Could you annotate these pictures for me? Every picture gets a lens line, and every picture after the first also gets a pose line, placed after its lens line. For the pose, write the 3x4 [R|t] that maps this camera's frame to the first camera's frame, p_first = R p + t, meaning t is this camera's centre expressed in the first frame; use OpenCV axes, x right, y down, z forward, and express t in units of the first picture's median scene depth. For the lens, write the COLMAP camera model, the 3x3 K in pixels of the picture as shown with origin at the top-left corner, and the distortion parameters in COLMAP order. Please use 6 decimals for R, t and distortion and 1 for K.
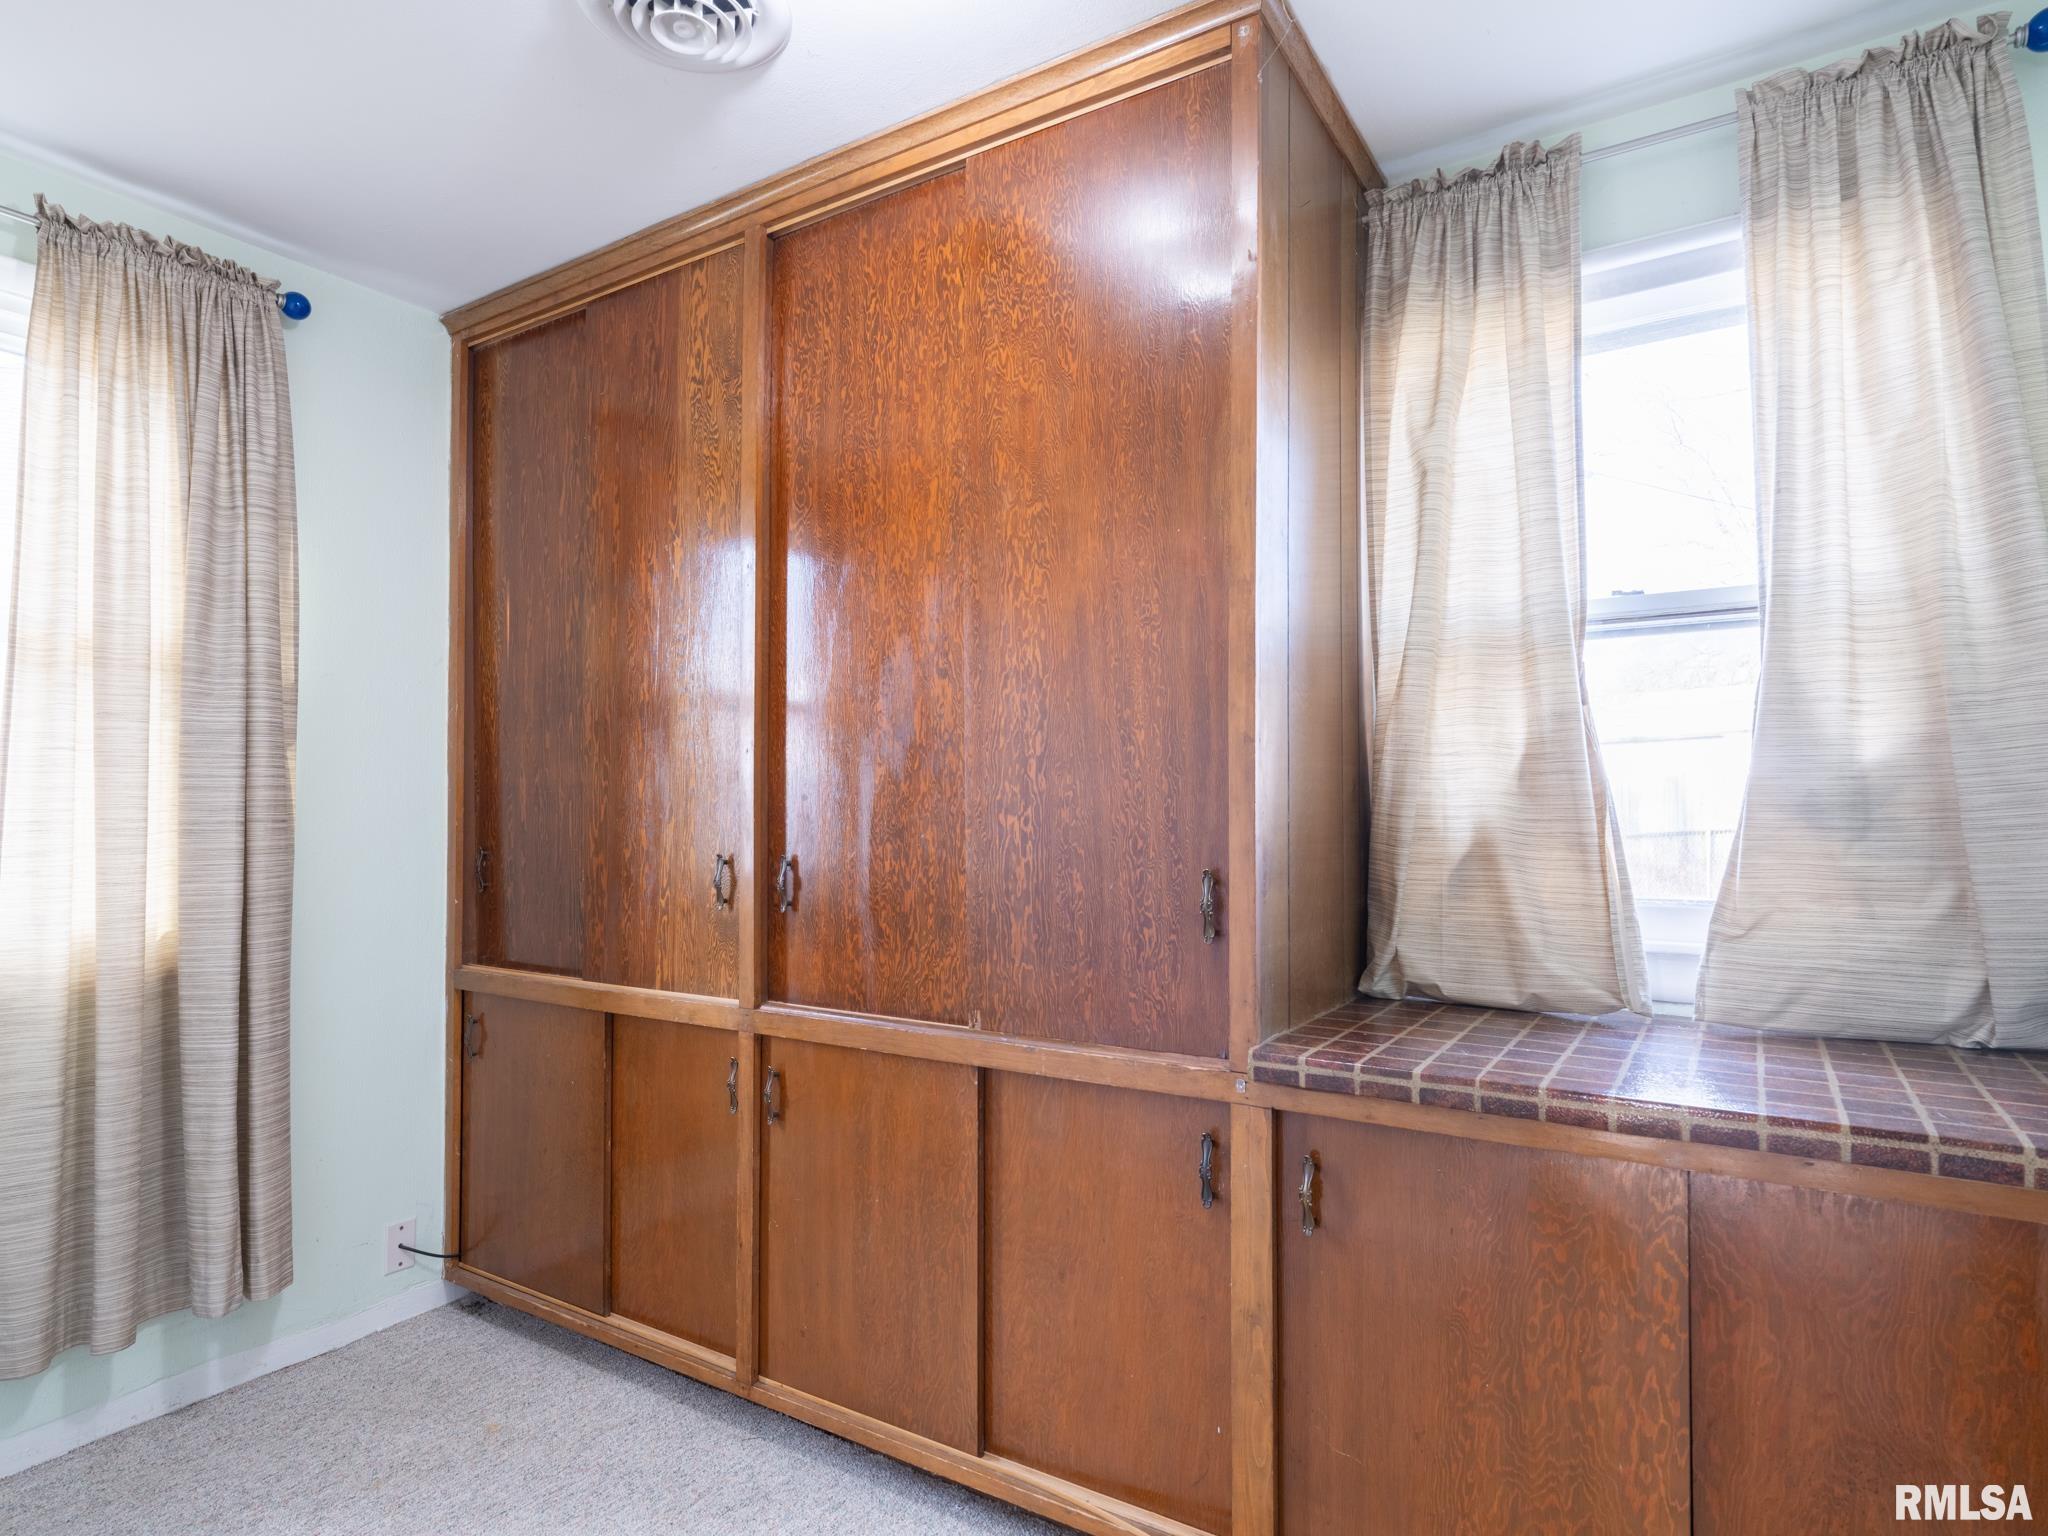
lens RADIAL K [[1095.3, 0, 1023.6], [0, 1095.3, 777.8], [0, 0, 1]] dist [0.006869, -0.006490]
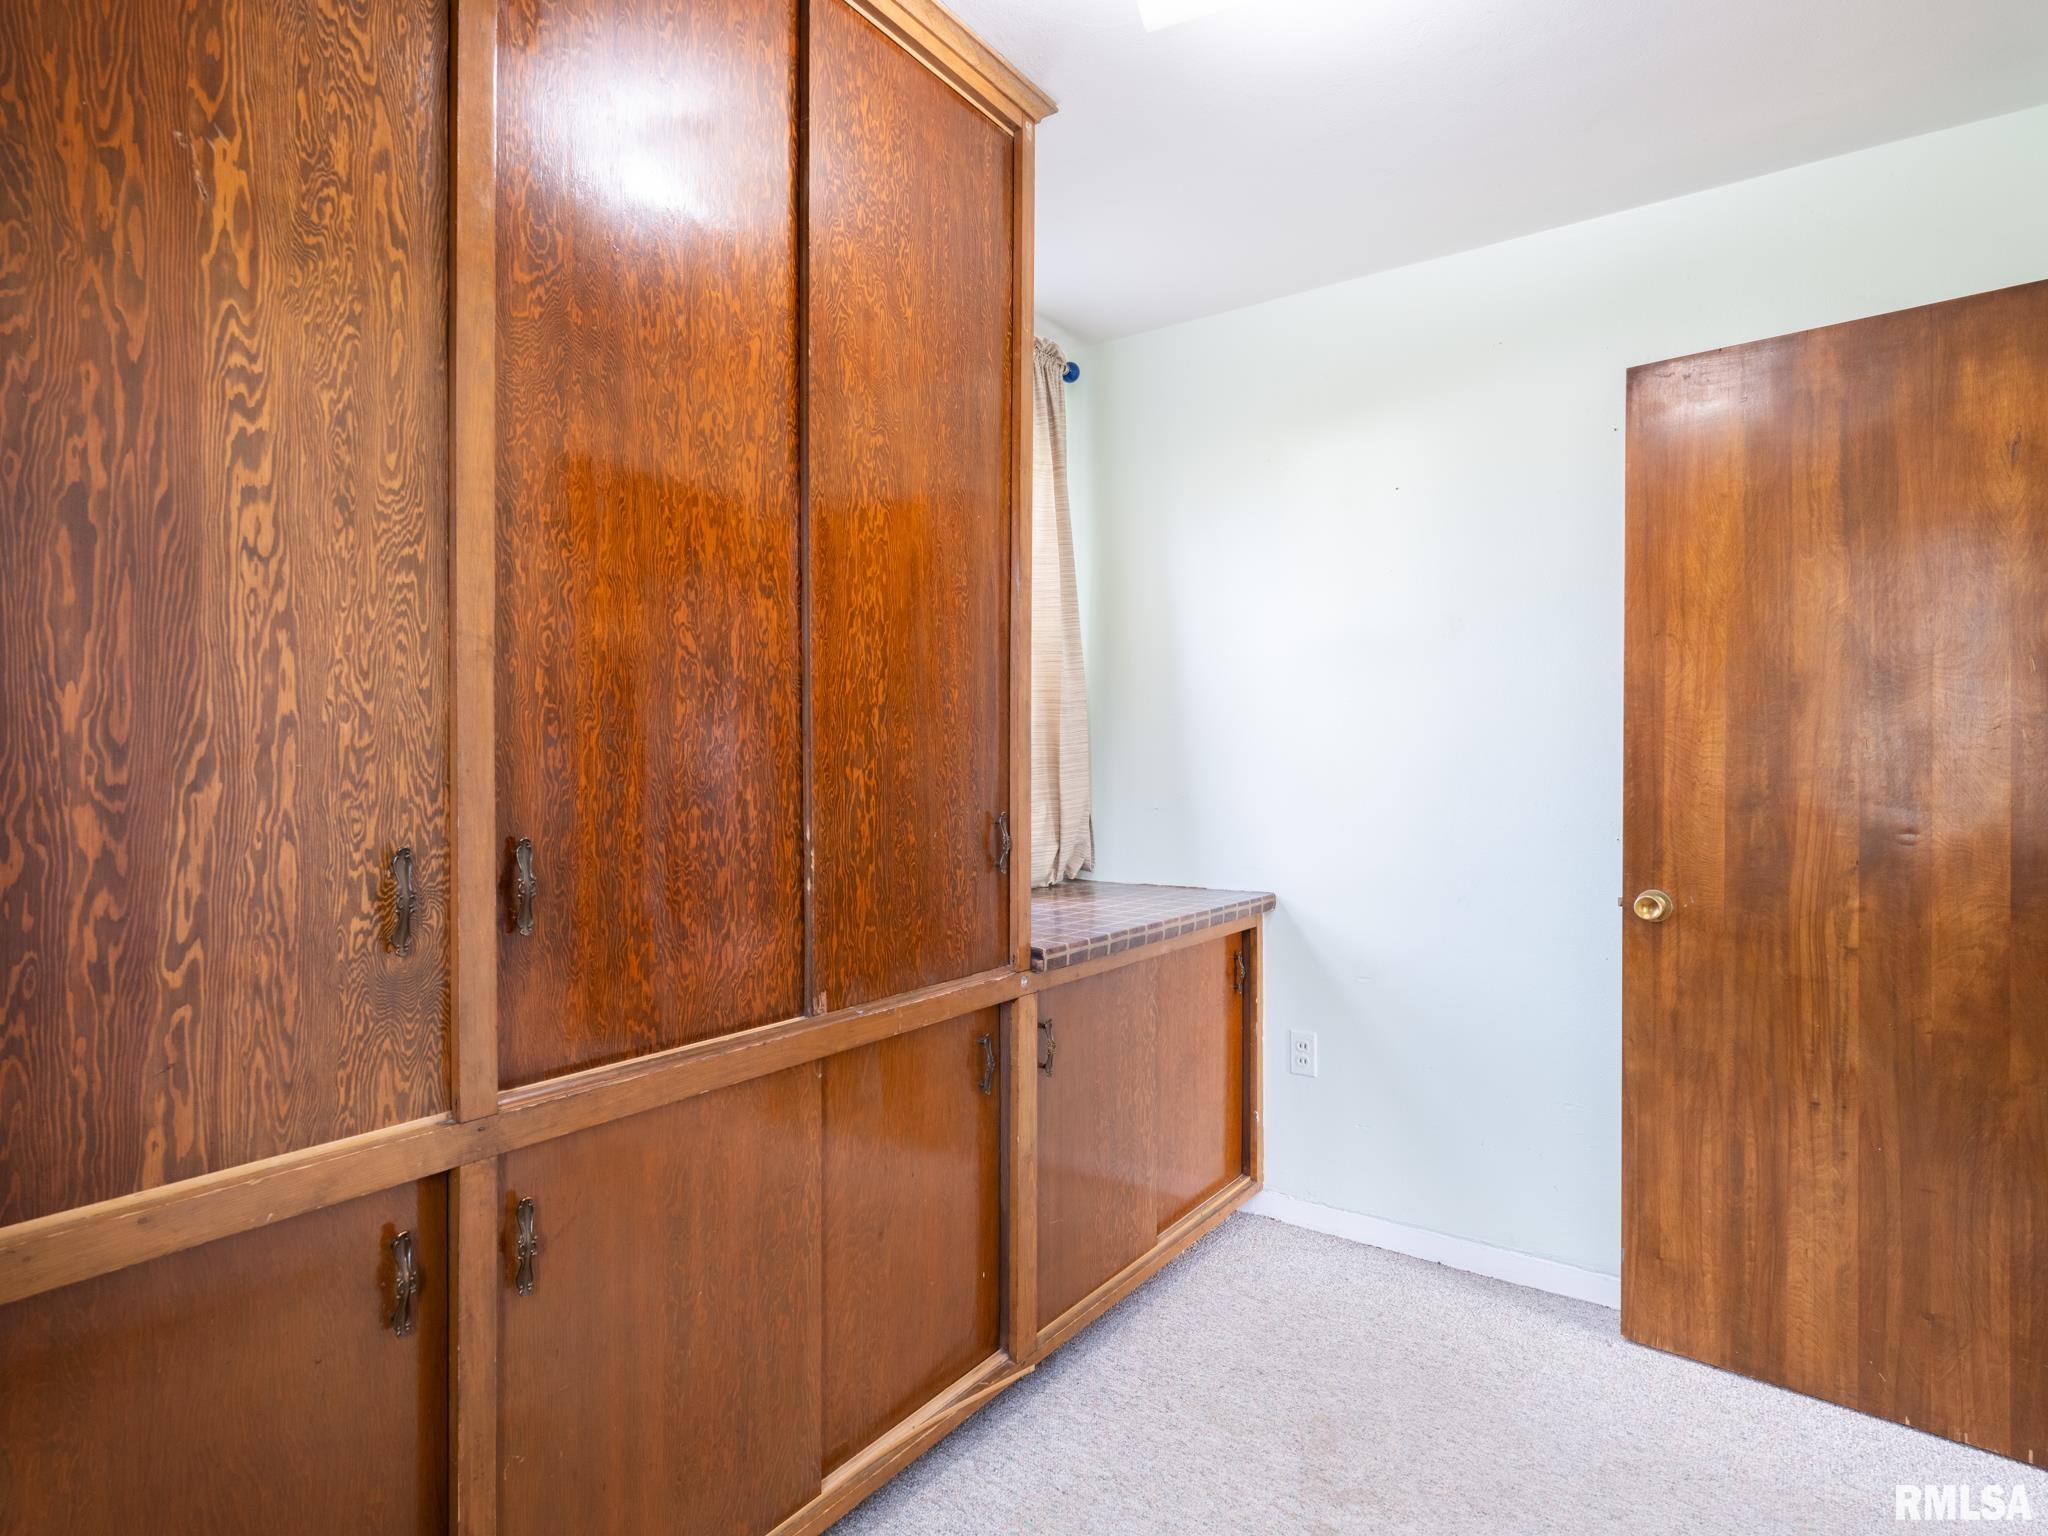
lens RADIAL K [[1095.3, 0, 1023.6], [0, 1095.3, 777.8], [0, 0, 1]] dist [0.006869, -0.006490]
pose [[0.060490, -0.012239, 0.998094, -0.908599], [-0.029400, 0.999469, 0.014038, 0.025178], [-0.997736, -0.030193, 0.060098, 0.801261]]
